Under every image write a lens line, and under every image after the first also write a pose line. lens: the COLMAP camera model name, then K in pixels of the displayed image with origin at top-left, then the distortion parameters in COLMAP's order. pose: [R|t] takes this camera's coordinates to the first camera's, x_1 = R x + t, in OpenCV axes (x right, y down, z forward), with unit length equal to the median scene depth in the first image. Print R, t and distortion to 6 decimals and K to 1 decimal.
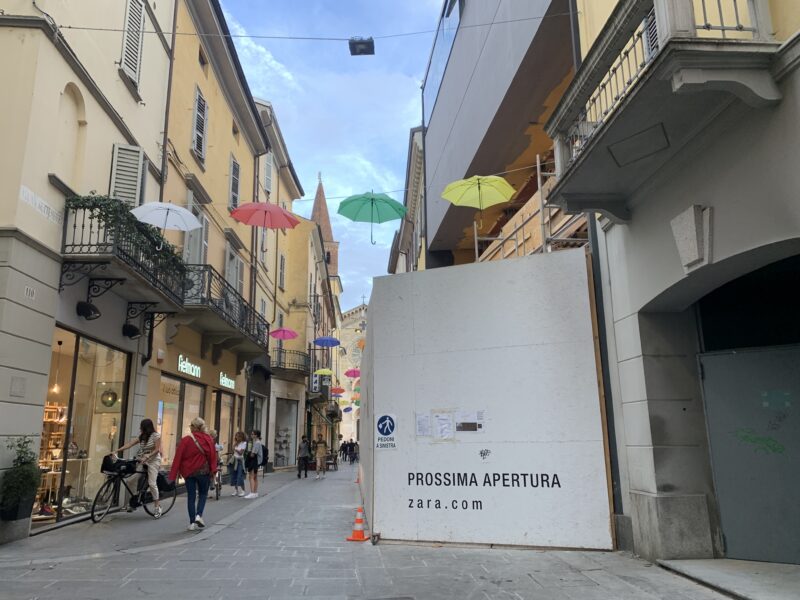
lens RADIAL K [[602.1, 0, 400.0], [0, 602.1, 300.0], [0, 0, 1]] dist [0.051559, -0.081075]
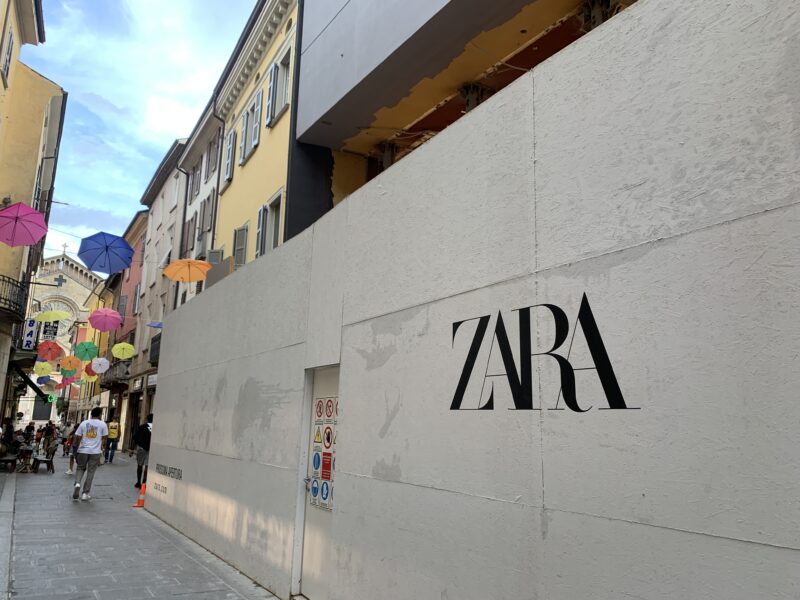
lens RADIAL K [[602.1, 0, 400.0], [0, 602.1, 300.0], [0, 0, 1]] dist [0.051559, -0.081075]
pose [[0.877706, 0.127461, 0.461937, -0.094365], [-0.134403, 0.990763, -0.018007, 0.059106], [-0.459965, -0.046281, 0.886730, 0.263328]]
